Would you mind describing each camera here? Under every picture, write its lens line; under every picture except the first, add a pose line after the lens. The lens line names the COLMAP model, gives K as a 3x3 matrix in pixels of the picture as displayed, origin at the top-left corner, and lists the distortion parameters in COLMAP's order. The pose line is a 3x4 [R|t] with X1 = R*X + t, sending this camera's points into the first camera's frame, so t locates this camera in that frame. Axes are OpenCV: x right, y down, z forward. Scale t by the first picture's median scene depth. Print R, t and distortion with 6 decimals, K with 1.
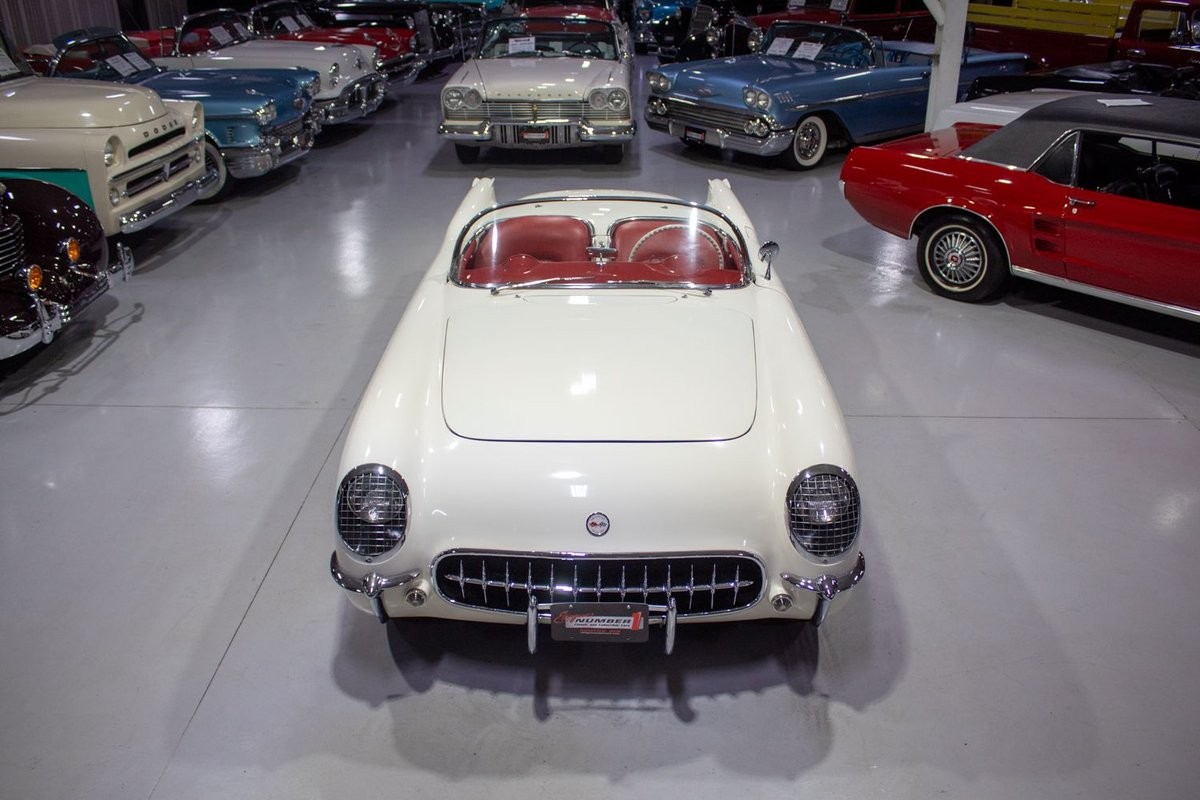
lens RADIAL K [[1017.9, 0, 600.0], [0, 1017.9, 400.0], [0, 0, 1]] dist [-0.150992, 0.131181]
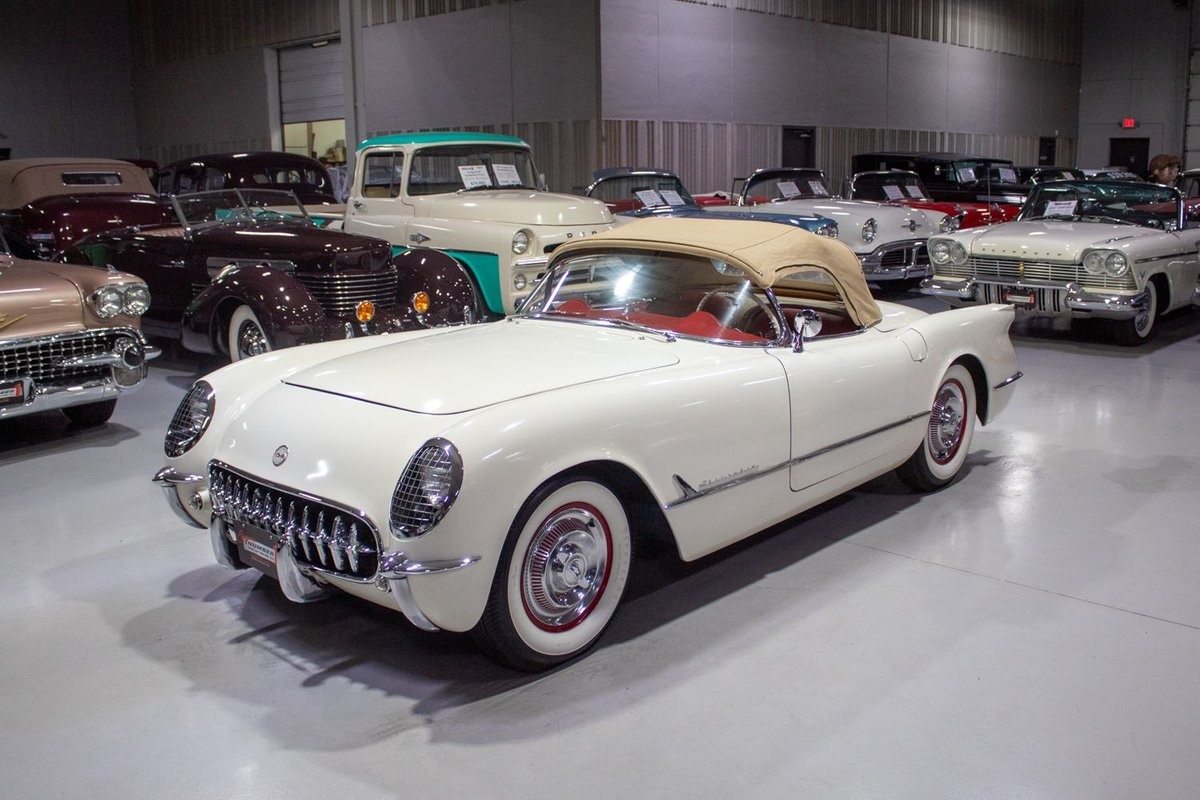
lens RADIAL K [[1128.9, 0, 631.4], [0, 1128.9, 399.3], [0, 0, 1]] dist [-0.171232, 0.160869]
pose [[0.751704, 0.128749, -0.646811, 0.851887], [-0.274184, 0.952992, -0.128953, 0.097600], [0.599803, 0.274280, 0.751669, 0.282519]]
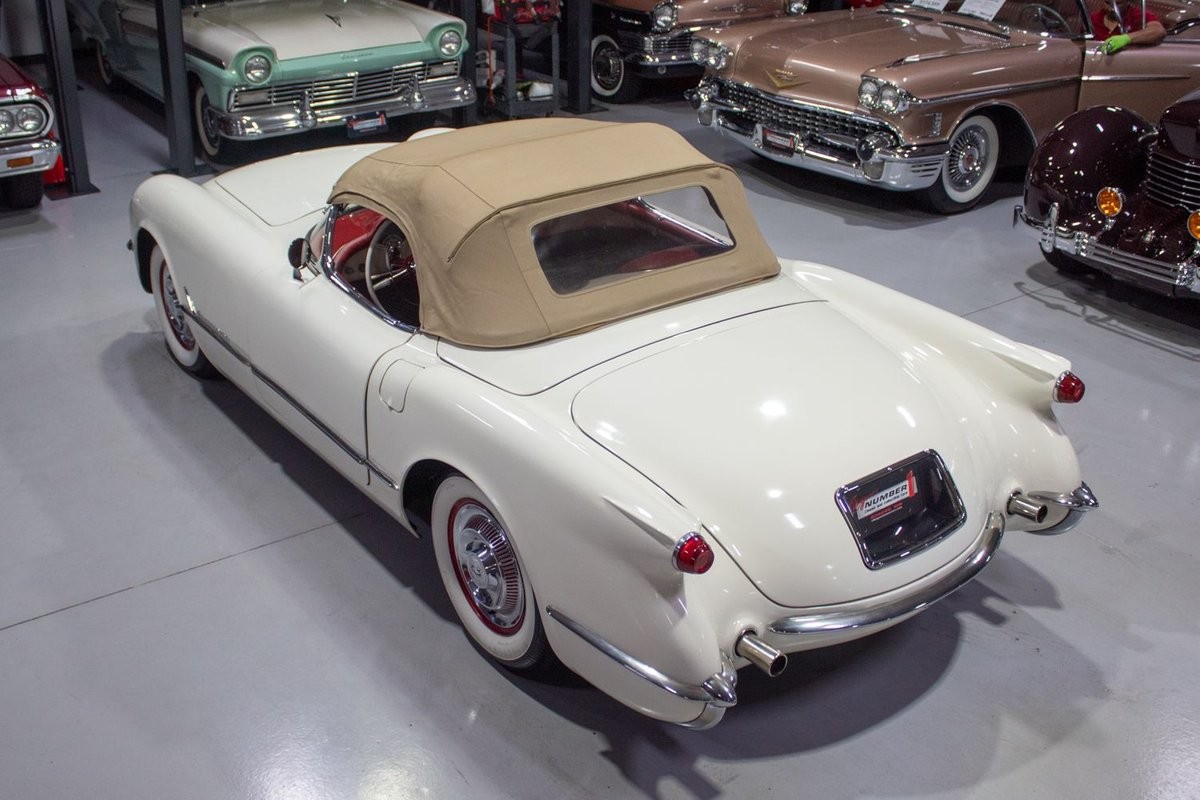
lens RADIAL K [[1269.1, 0, 584.5], [0, 1269.1, 380.5], [0, 0, 1]] dist [-0.165516, 0.166732]
pose [[-0.801686, 0.248512, -0.543638, 0.662946], [-0.259467, 0.674652, 0.691029, -0.979752], [0.538495, 0.695044, -0.476378, 2.048642]]
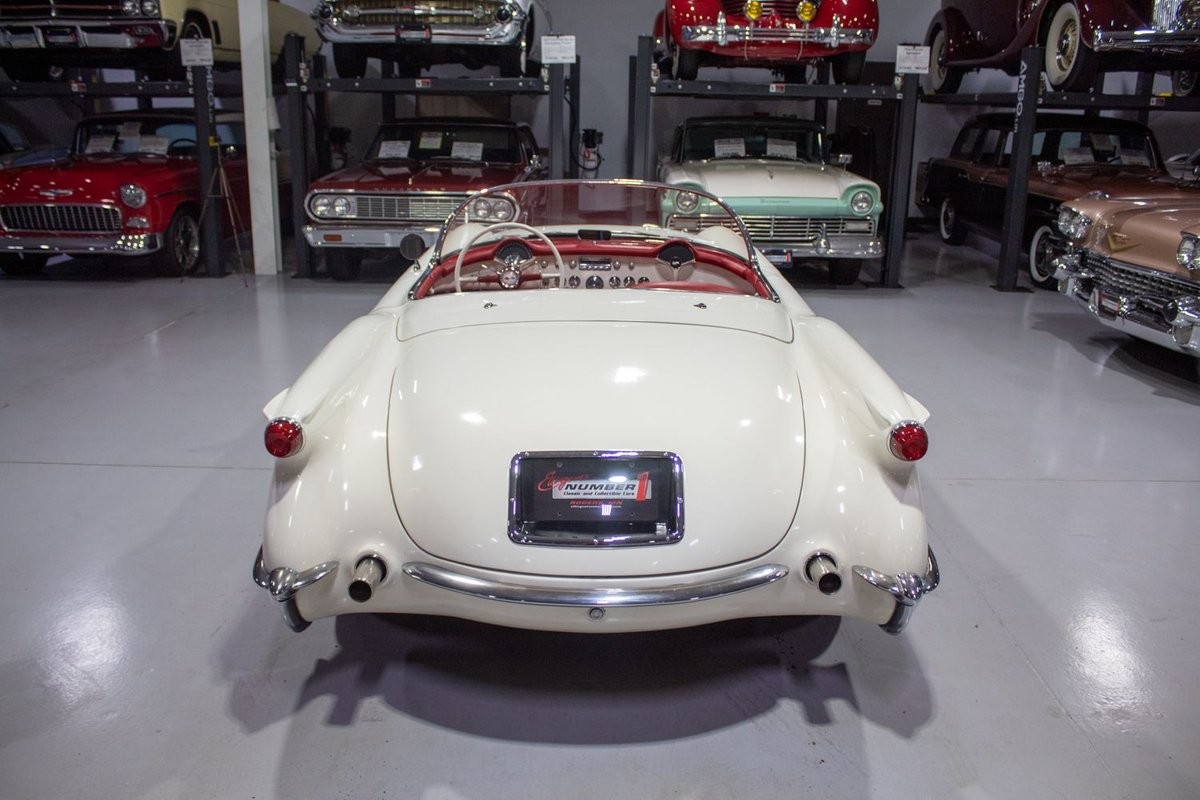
lens RADIAL K [[1007.0, 0, 592.0], [0, 1007.0, 399.0], [0, 0, 1]] dist [-0.160336, 0.140817]
pose [[-0.999932, -0.010549, -0.004971, 0.008609], [-0.011169, 0.743541, 0.668597, -0.827289], [-0.003357, 0.668607, -0.743609, 2.243381]]
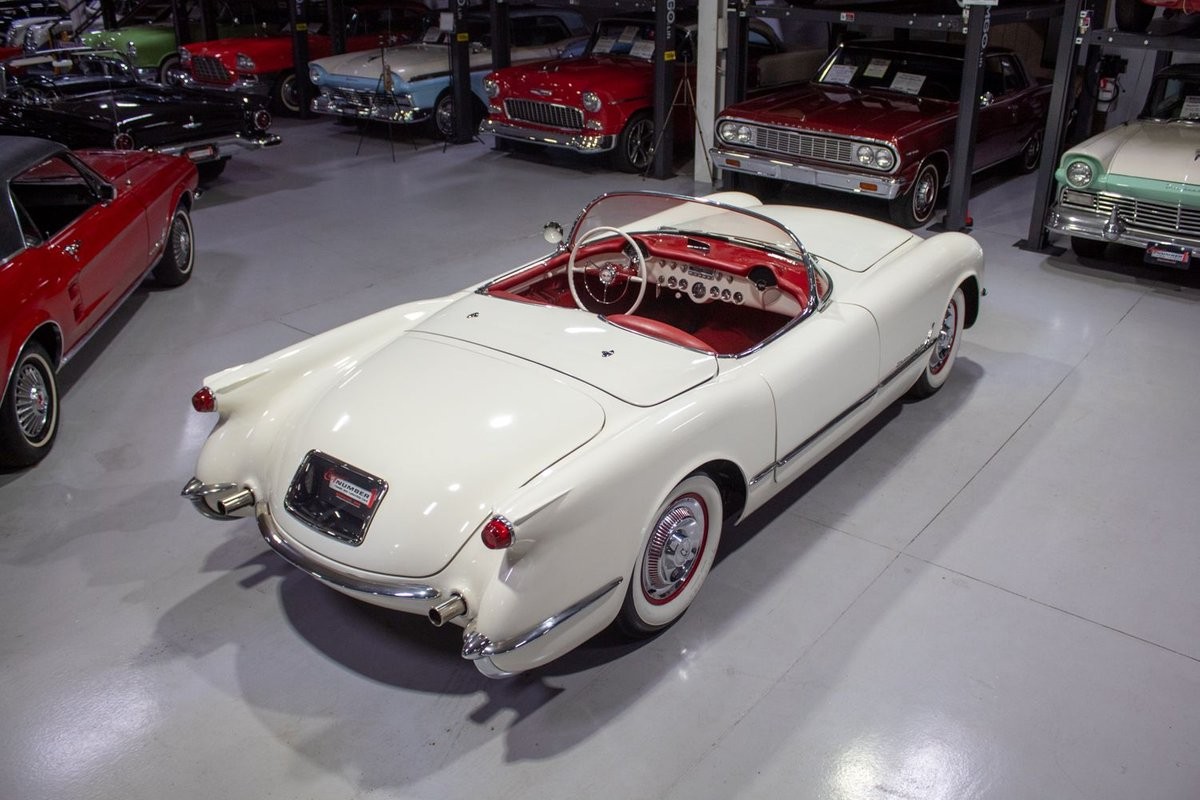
lens RADIAL K [[1039.2, 0, 622.4], [0, 1039.2, 386.1], [0, 0, 1]] dist [-0.160077, 0.137916]
pose [[-0.796008, -0.248683, 0.551841, -0.690230], [0.258404, 0.684828, 0.681350, -0.975181], [-0.547356, 0.684958, -0.480868, 2.036282]]
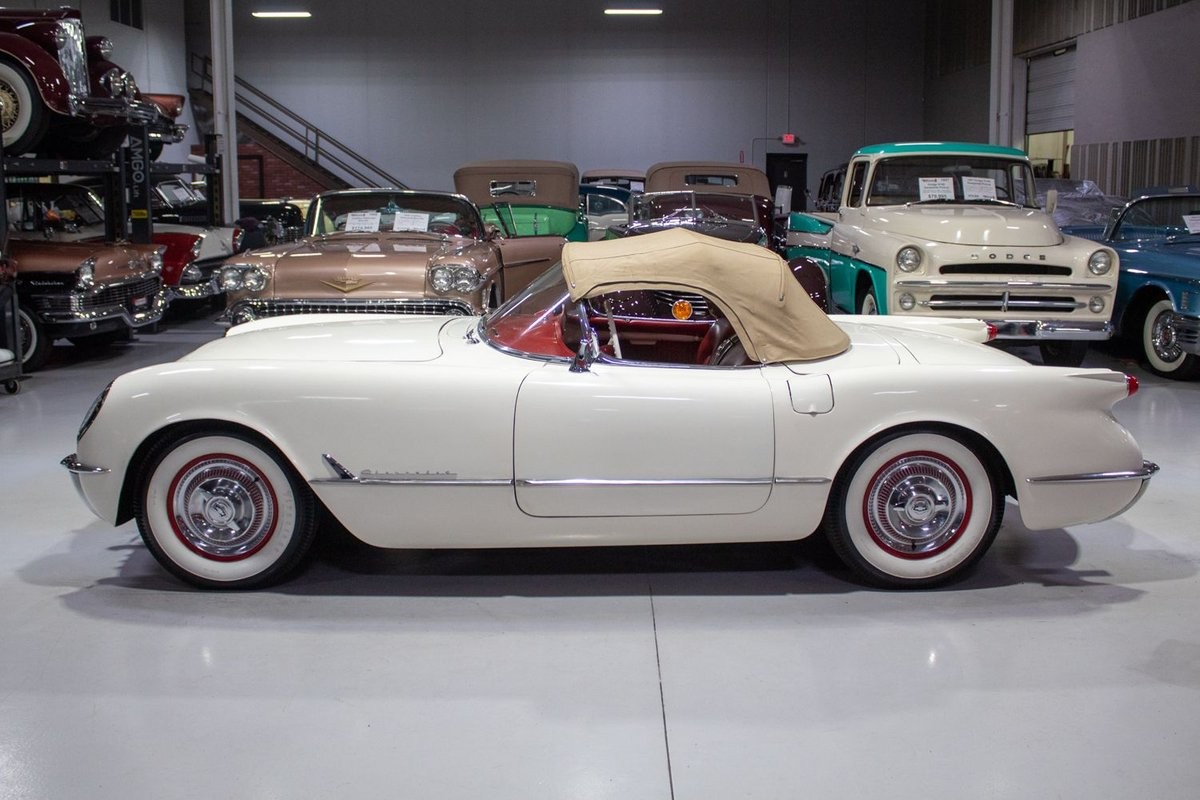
lens RADIAL K [[1147.0, 0, 606.4], [0, 1147.0, 343.7], [0, 0, 1]] dist [-0.174064, 0.162553]
pose [[0.026295, 0.141759, -0.989552, 1.317933], [-0.429577, 0.895437, 0.116861, -0.320644], [0.902647, 0.422016, 0.084442, 1.188173]]
